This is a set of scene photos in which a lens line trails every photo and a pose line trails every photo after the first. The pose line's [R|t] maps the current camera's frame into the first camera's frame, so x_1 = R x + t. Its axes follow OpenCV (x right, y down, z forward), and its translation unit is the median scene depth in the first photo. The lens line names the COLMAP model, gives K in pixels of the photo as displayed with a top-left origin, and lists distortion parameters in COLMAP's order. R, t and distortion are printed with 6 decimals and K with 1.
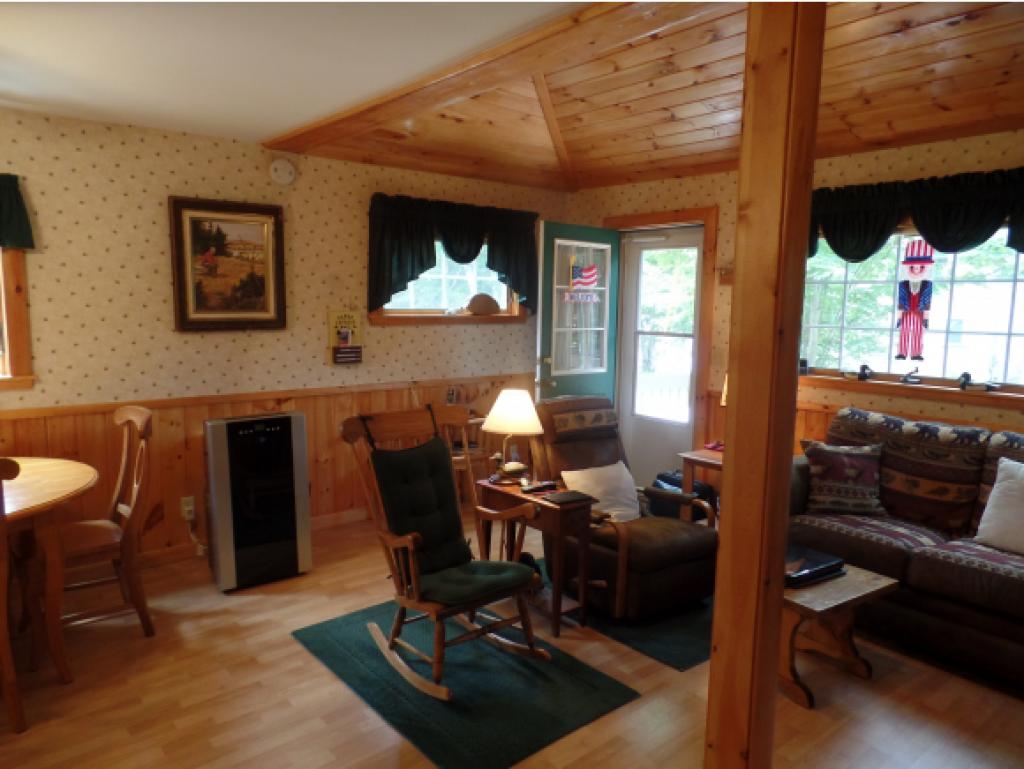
lens RADIAL K [[706.4, 0, 510.5], [0, 706.4, 384.4], [0, 0, 1]] dist [0.005954, 0.000516]
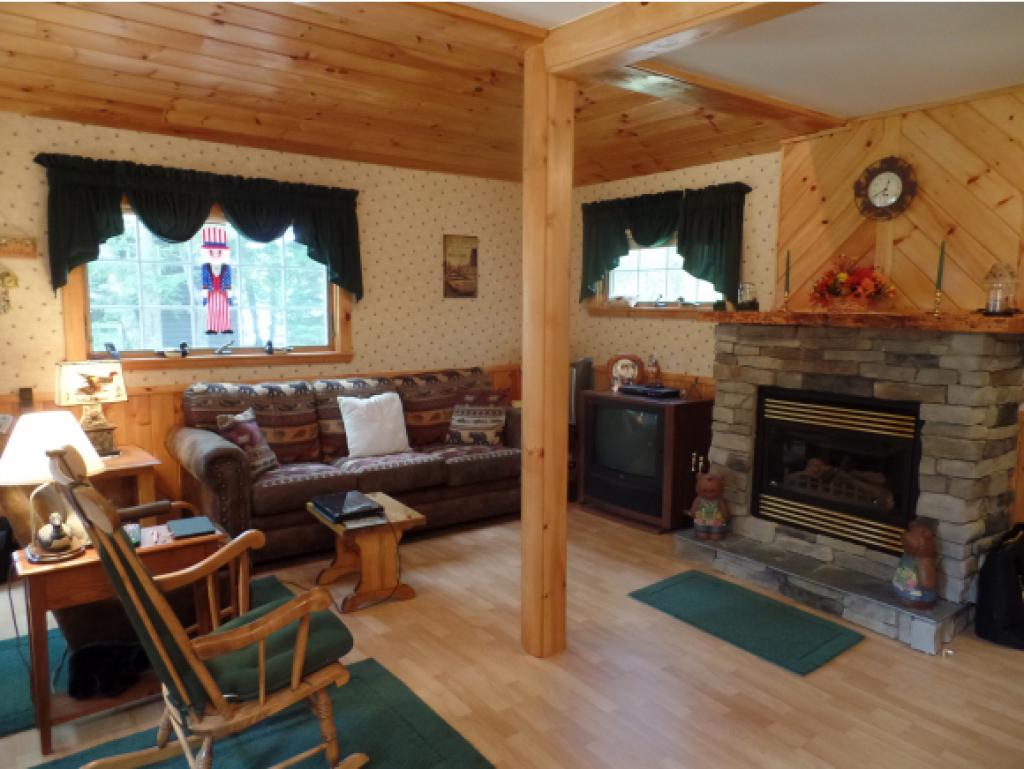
lens RADIAL K [[706.4, 0, 510.5], [0, 706.4, 384.4], [0, 0, 1]] dist [0.005954, 0.000516]
pose [[0.075654, -0.137833, 0.987562, -0.555709], [0.104642, 0.986029, 0.129603, -0.056124], [-0.991628, 0.093535, 0.089020, 0.470714]]
